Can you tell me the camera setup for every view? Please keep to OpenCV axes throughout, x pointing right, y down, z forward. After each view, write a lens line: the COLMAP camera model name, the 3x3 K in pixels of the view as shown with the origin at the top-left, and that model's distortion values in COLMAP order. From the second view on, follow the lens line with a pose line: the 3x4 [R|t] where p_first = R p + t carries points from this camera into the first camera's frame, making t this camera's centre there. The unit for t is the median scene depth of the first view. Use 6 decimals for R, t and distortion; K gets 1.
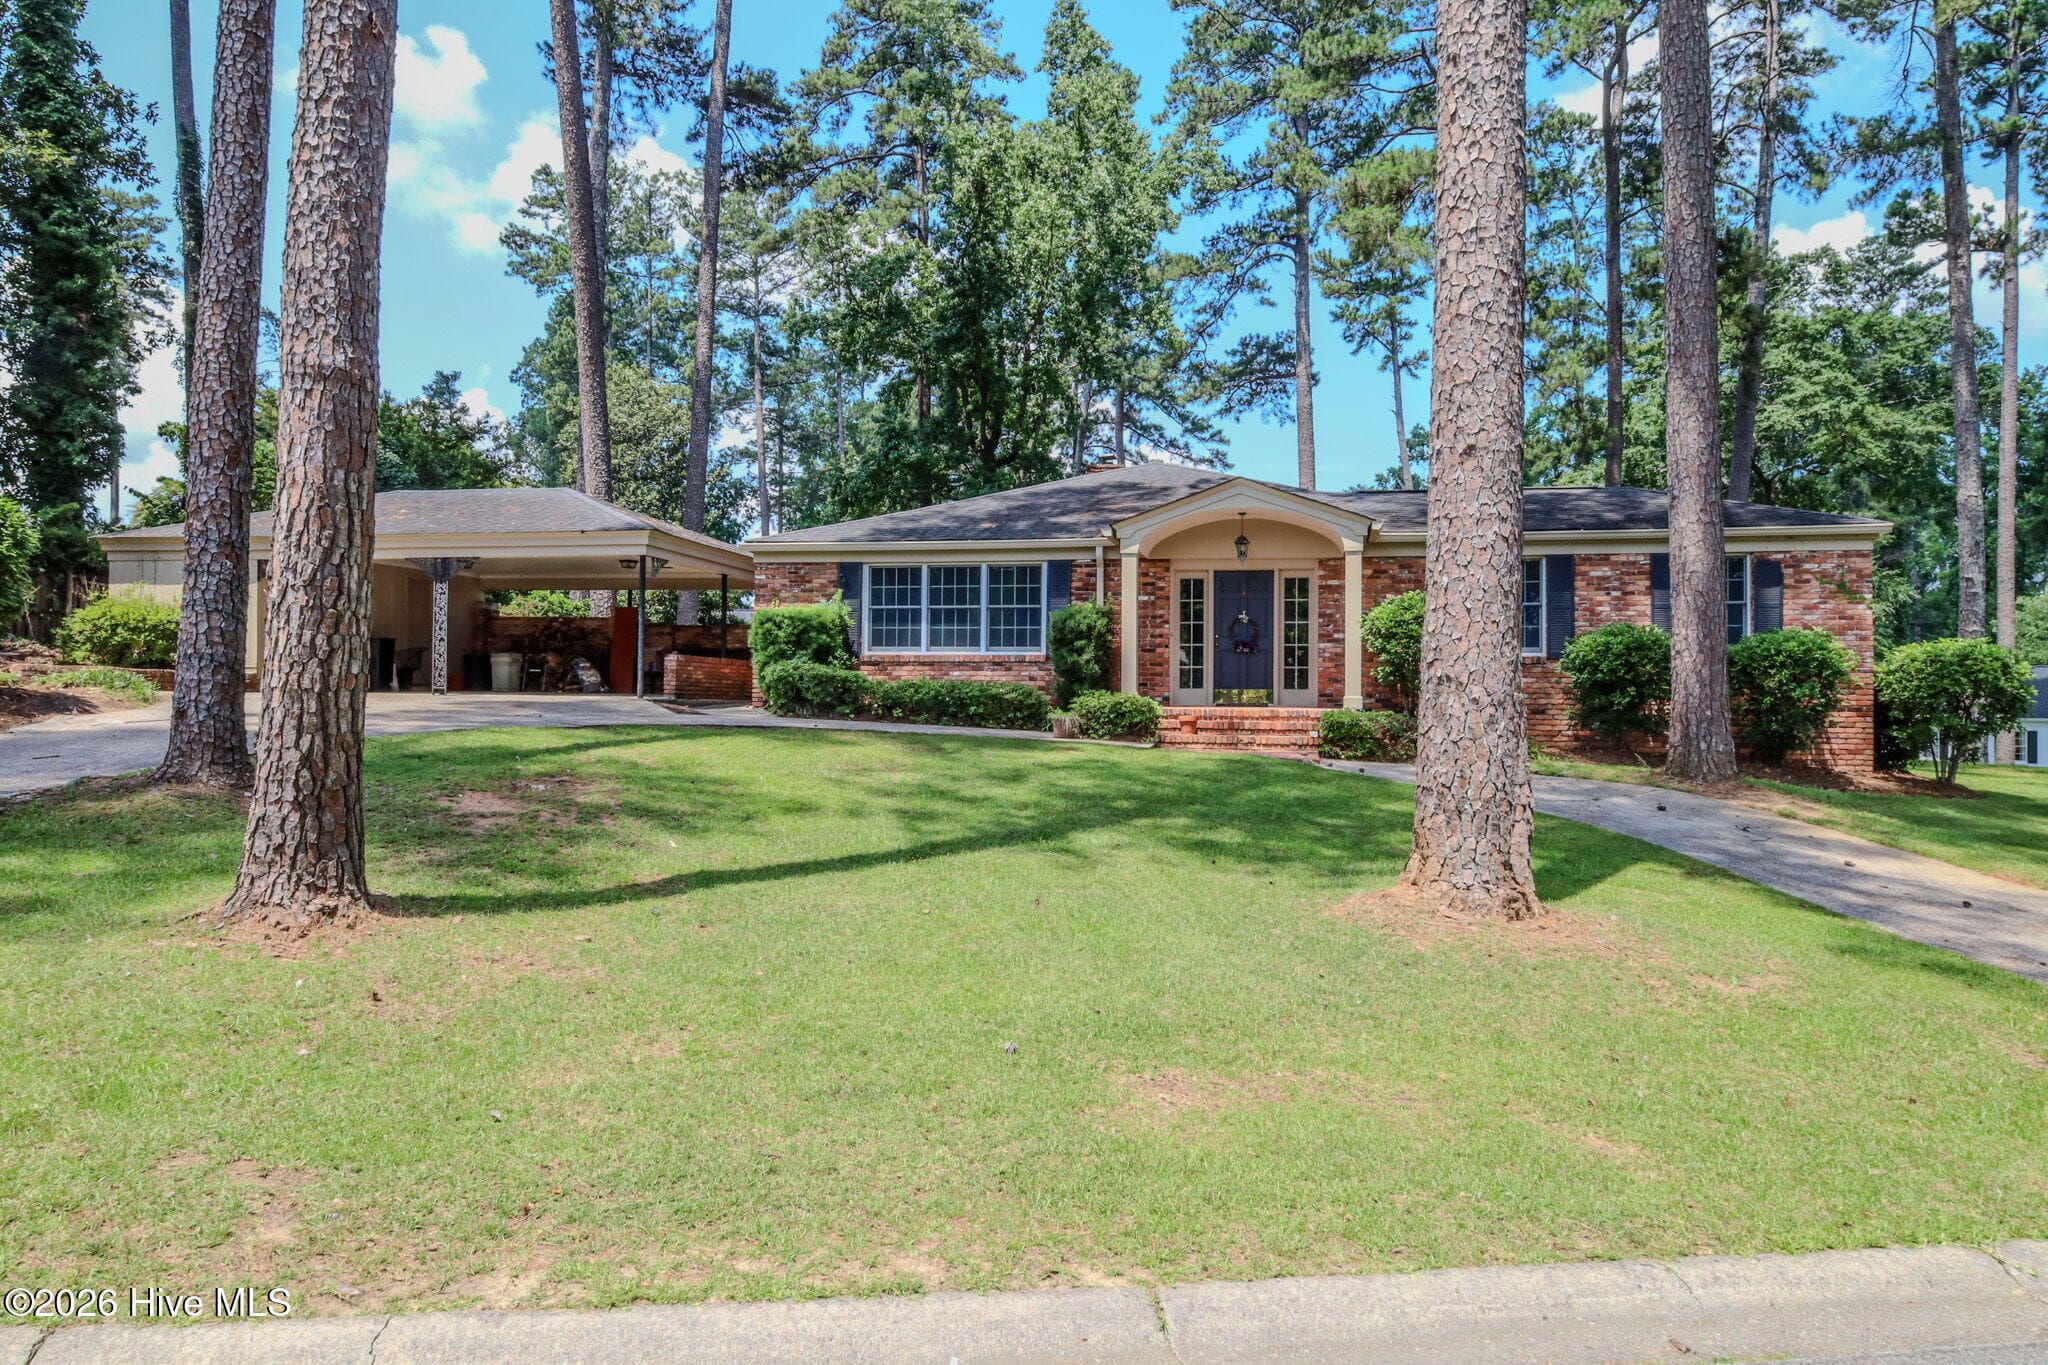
lens RADIAL K [[1377.1, 0, 1033.4], [0, 1377.1, 676.8], [0, 0, 1]] dist [-0.015326, 0.003904]
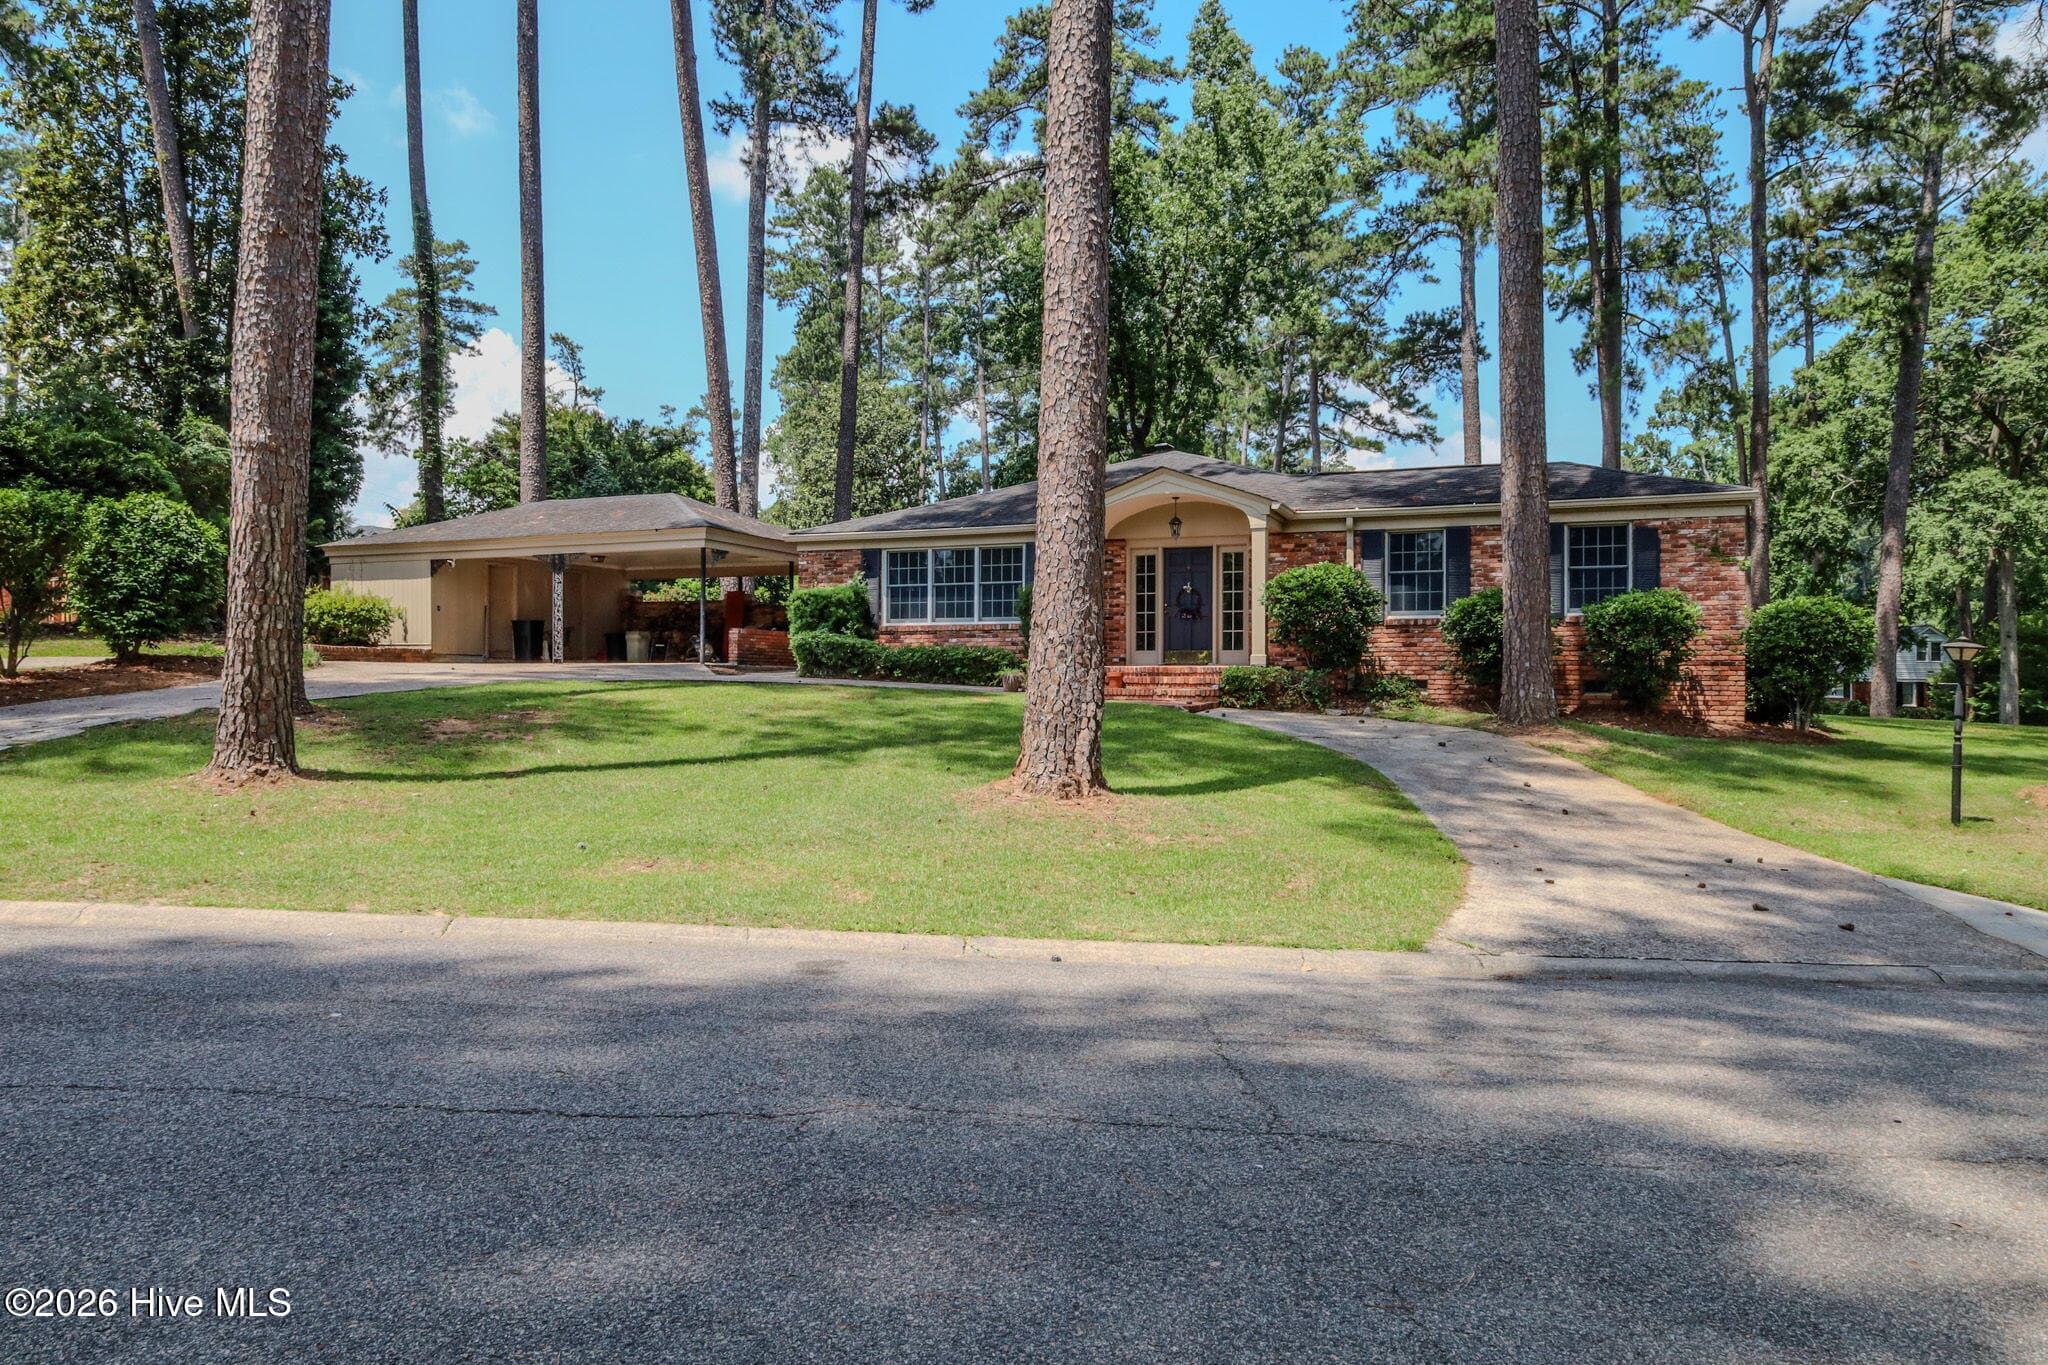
lens RADIAL K [[1377.1, 0, 1038.4], [0, 1377.1, 675.5], [0, 0, 1]] dist [-0.015326, 0.003904]
pose [[0.980357, -0.006740, -0.197115, 0.192383], [0.008983, 0.999905, 0.010488, 0.012112], [0.197025, -0.012053, 0.980324, -0.113520]]
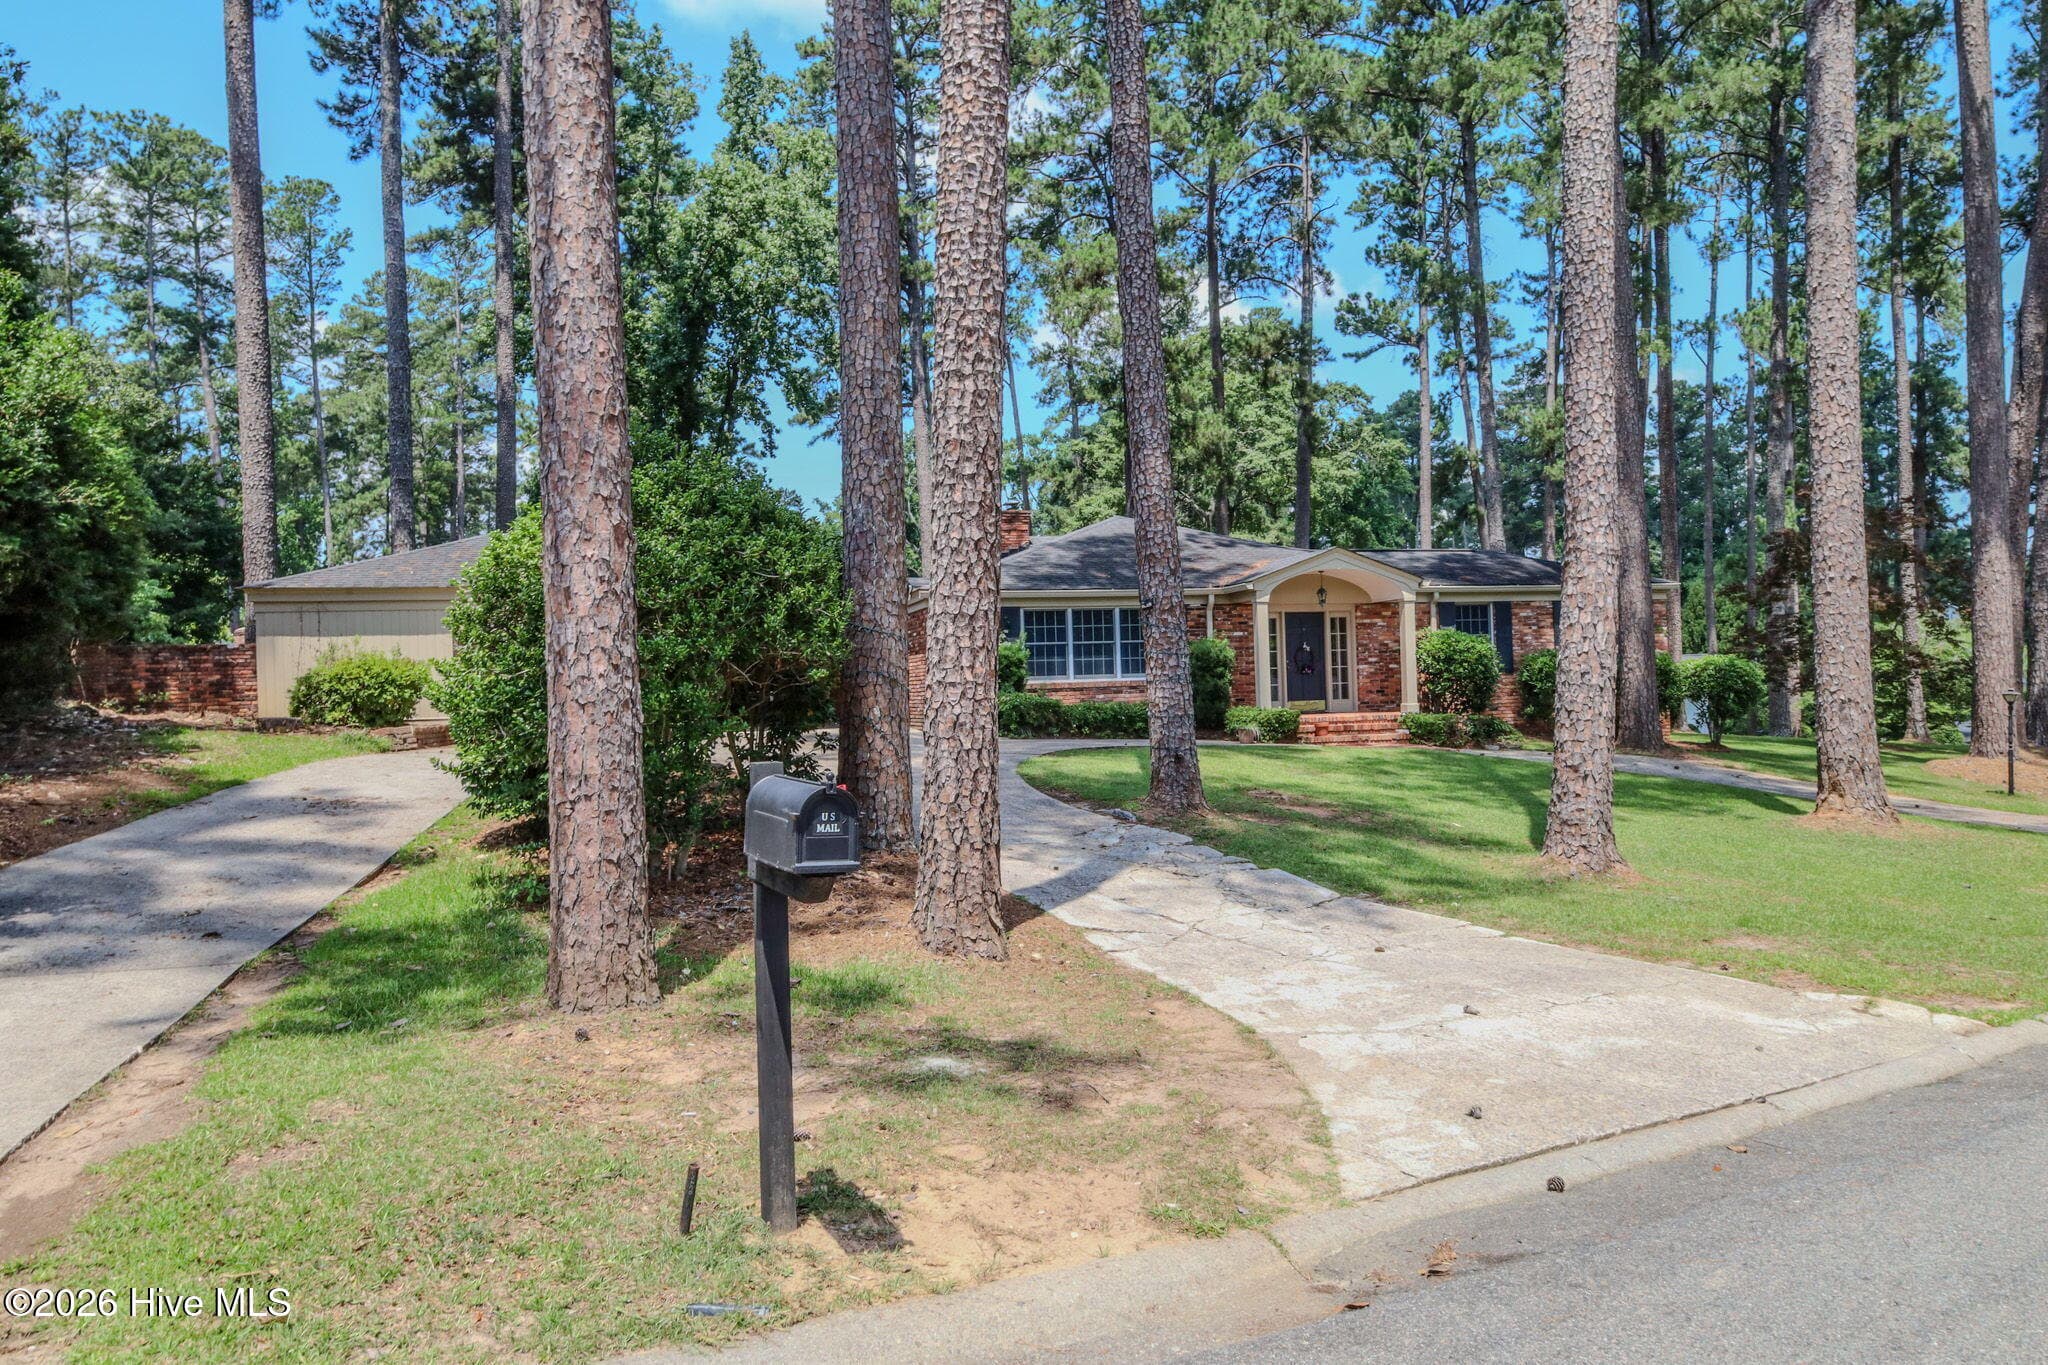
lens RADIAL K [[1377.1, 0, 1034.4], [0, 1377.1, 689.3], [0, 0, 1]] dist [-0.015326, 0.003904]
pose [[0.891341, -0.033713, 0.452078, -0.517548], [0.028900, 0.999428, 0.017550, -0.025317], [-0.452411, -0.002578, 0.891806, -0.056160]]
